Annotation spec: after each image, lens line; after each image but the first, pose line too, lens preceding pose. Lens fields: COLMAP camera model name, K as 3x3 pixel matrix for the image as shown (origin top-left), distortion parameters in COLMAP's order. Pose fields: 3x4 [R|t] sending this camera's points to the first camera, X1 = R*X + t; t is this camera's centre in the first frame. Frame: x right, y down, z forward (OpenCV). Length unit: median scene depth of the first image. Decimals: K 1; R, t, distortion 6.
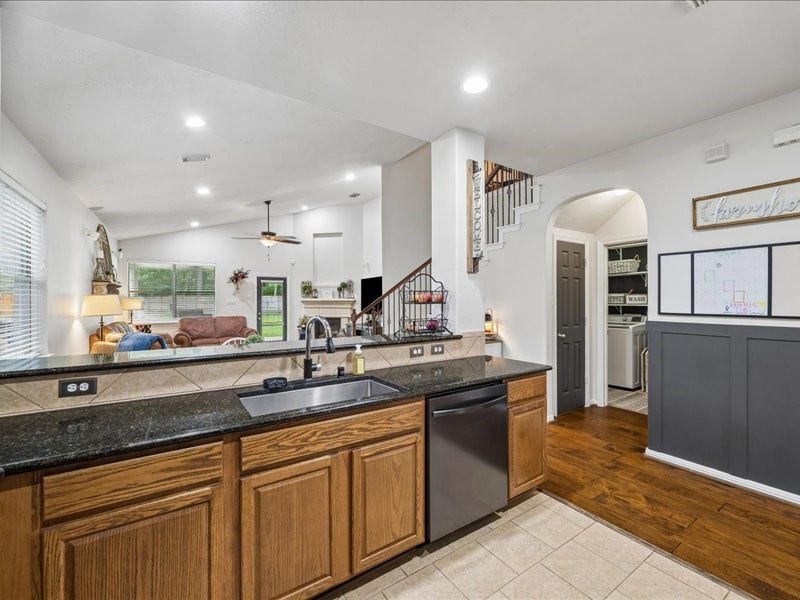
lens RADIAL K [[342.5, 0, 403.4], [0, 342.5, 299.5], [0, 0, 1]] dist [-0.003774, 0.000597]
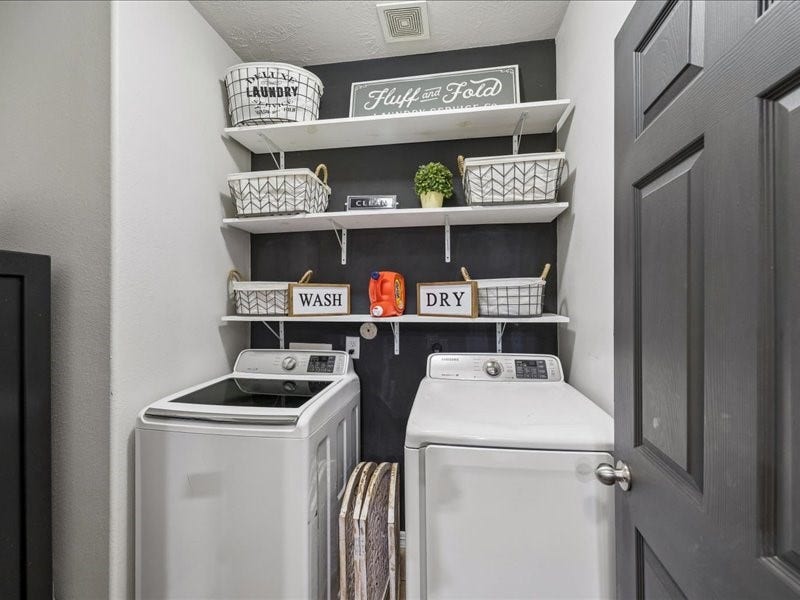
lens RADIAL K [[342.5, 0, 400.2], [0, 342.5, 302.1], [0, 0, 1]] dist [-0.003774, 0.000597]
pose [[0.673954, 0.003571, 0.738765, 0.491654], [-0.002883, 0.999993, -0.002204, 0.001305], [-0.738768, -0.000644, 0.673960, 0.726032]]
